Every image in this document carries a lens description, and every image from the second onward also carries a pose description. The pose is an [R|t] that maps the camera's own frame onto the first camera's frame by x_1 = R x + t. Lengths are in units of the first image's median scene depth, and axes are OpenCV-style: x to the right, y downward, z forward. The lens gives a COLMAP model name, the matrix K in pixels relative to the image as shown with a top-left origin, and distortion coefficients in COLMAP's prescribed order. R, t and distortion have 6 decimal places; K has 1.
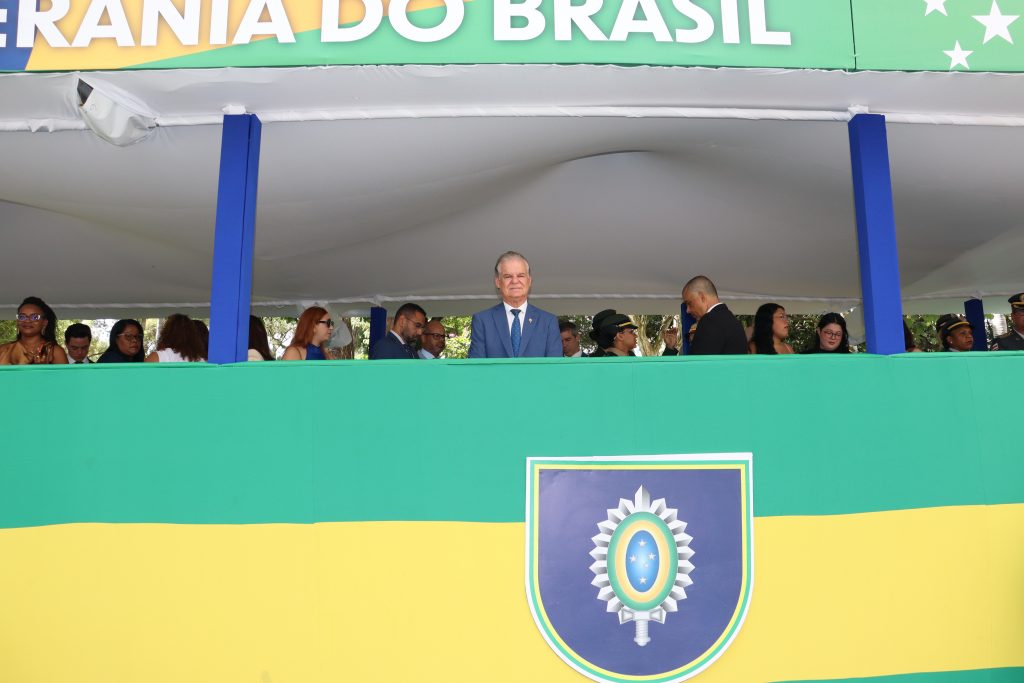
lens RADIAL K [[990.9, 0, 520.0], [0, 990.9, 335.4], [0, 0, 1]] dist [-0.165168, 0.144743]
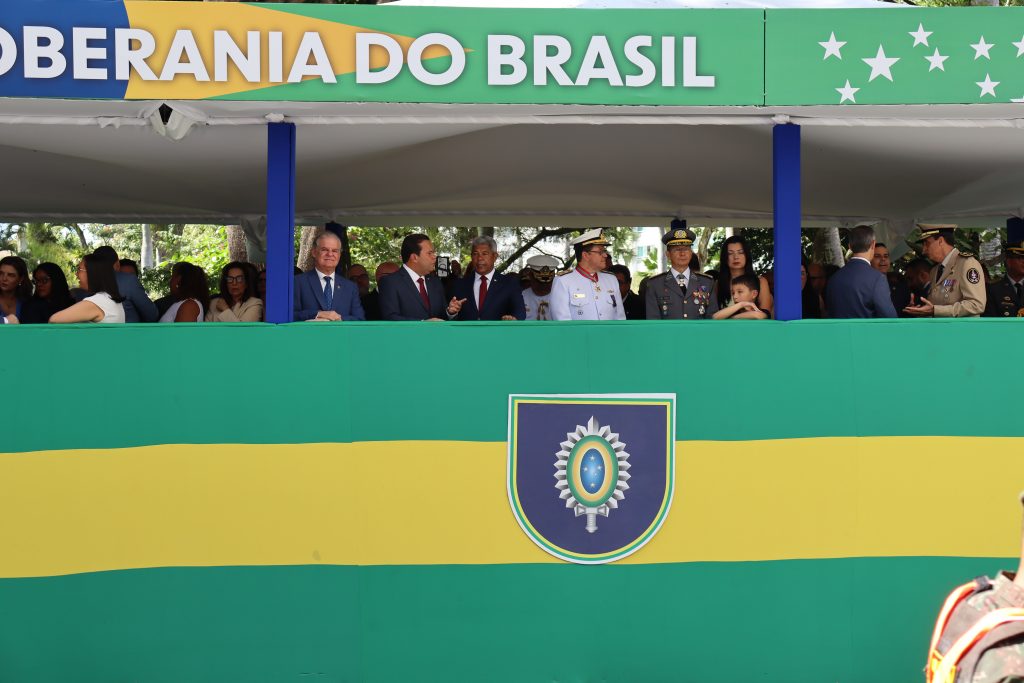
lens RADIAL K [[1740.9, 0, 519.8], [0, 1740.9, 338.5], [0, 0, 1]] dist [0.201716, 0.000000]
pose [[0.999534, 0.009147, 0.029109, -0.049266], [-0.012382, 0.993523, 0.112955, -0.227747], [-0.027887, -0.113263, 0.993174, -1.394831]]
